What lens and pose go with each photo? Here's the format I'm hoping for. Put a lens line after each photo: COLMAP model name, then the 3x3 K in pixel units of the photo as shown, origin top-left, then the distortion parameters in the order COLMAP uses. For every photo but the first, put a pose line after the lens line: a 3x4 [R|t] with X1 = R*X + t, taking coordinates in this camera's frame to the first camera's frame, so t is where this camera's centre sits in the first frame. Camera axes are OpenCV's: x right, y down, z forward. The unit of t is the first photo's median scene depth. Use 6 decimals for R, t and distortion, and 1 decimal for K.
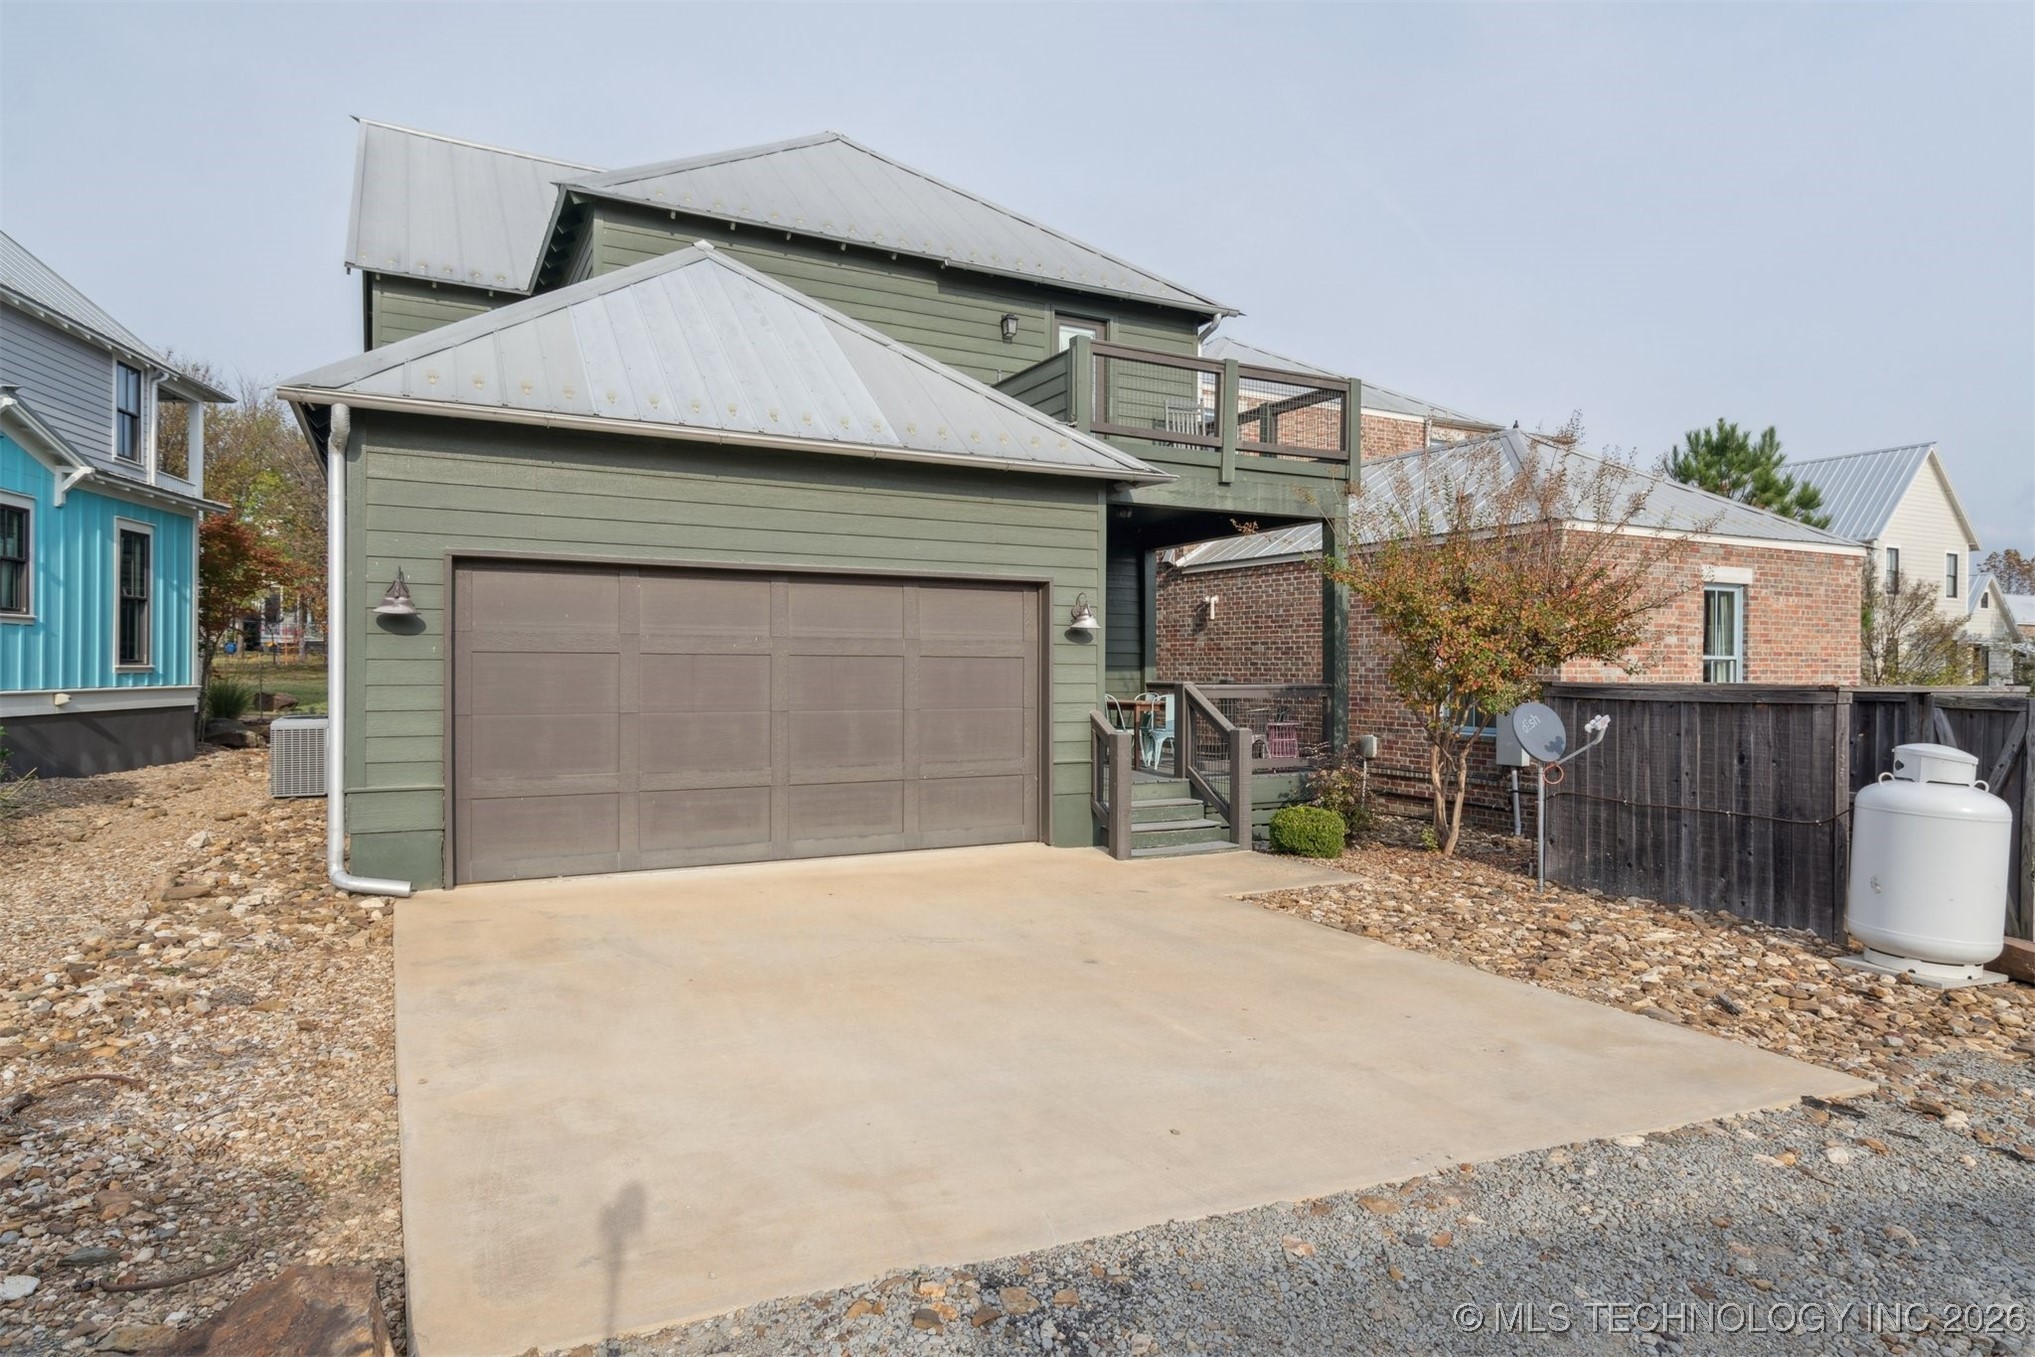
lens RADIAL K [[1131.8, 0, 1010.1], [0, 1131.8, 679.2], [0, 0, 1]] dist [0.008678, 0.000920]
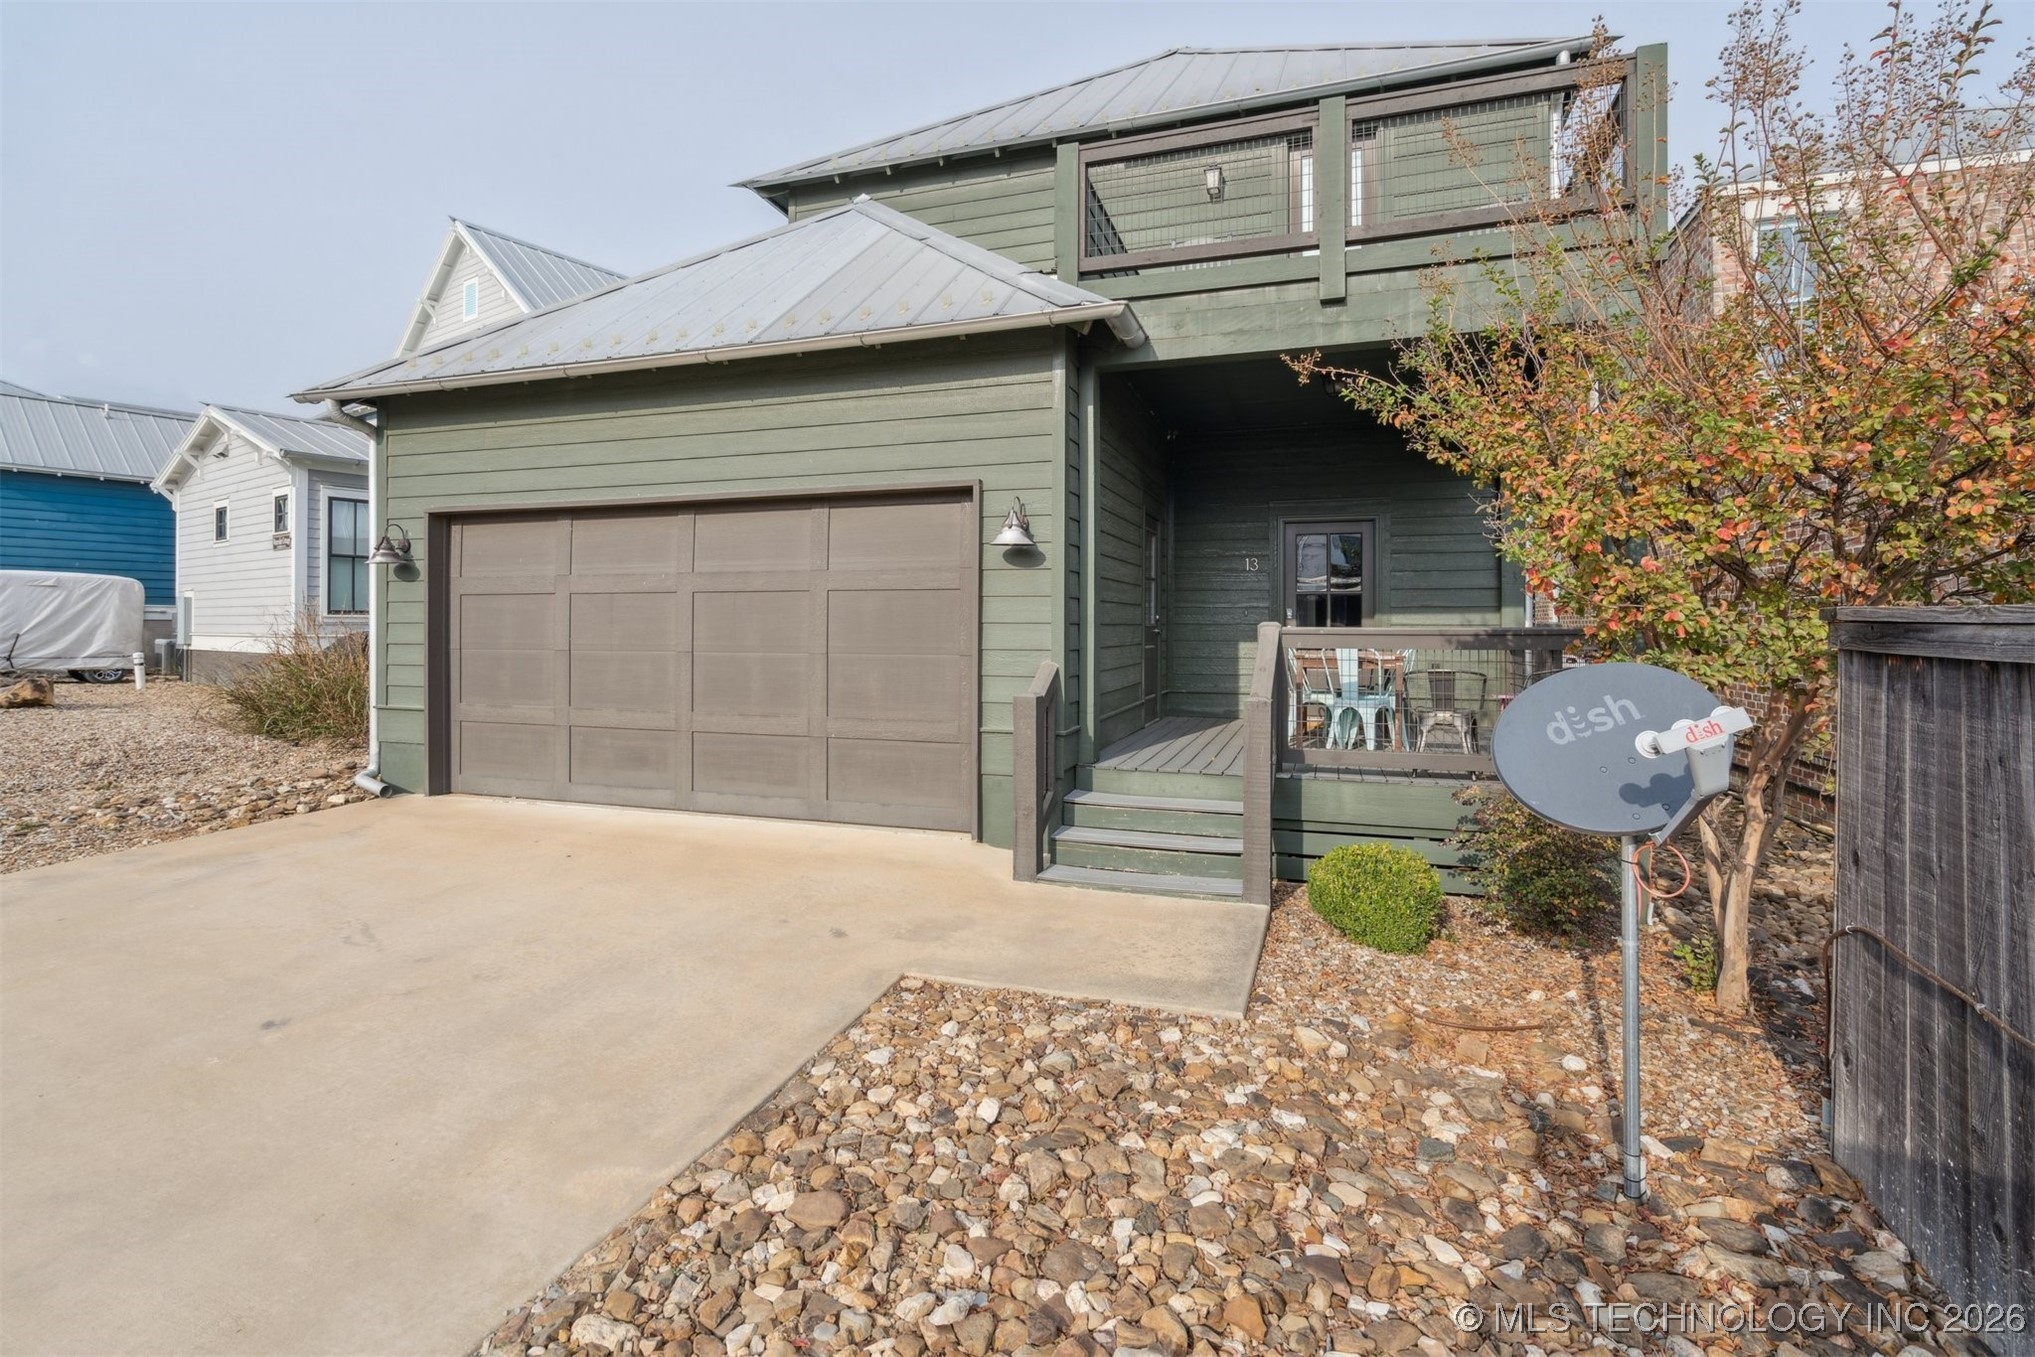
lens RADIAL K [[935.2, 0, 1027.0], [0, 935.2, 621.1], [0, 0, 1]] dist [-0.001947, 0.000540]
pose [[0.697769, -0.006601, -0.716292, 0.515445], [-0.003642, 0.999912, -0.012762, 0.010923], [0.716313, 0.011514, 0.697684, 0.618817]]
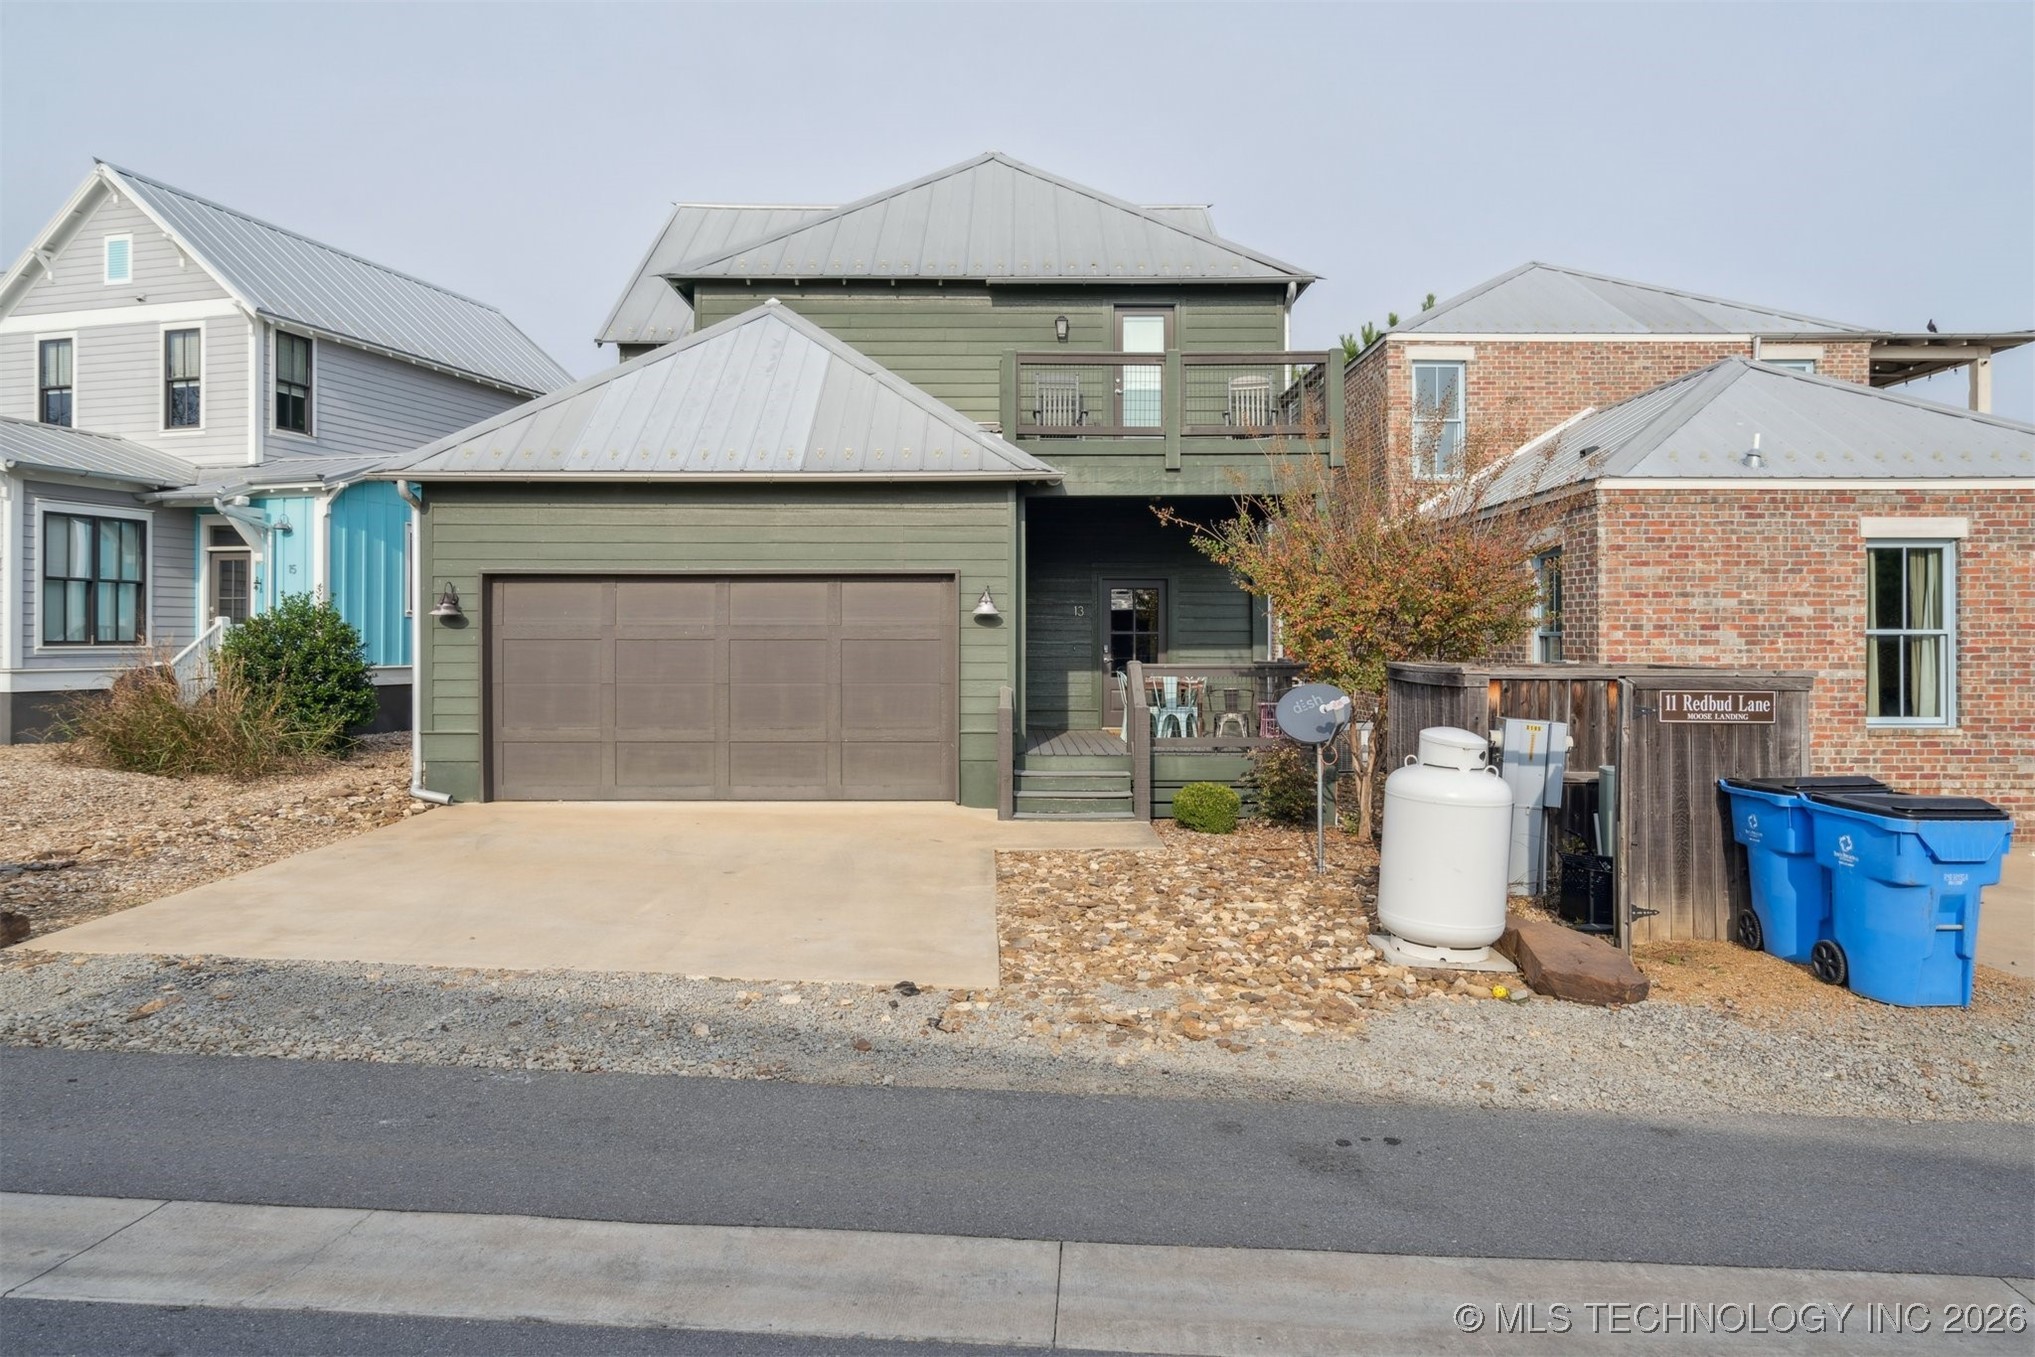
lens RADIAL K [[1282.4, 0, 1027.9], [0, 1282.4, 637.2], [0, 0, 1]] dist [0.007300, 0.002561]
pose [[0.891210, -0.004548, -0.453569, 0.710233], [-0.000271, 0.999944, -0.010559, -0.008118], [0.453591, 0.009533, 0.891159, -0.123846]]
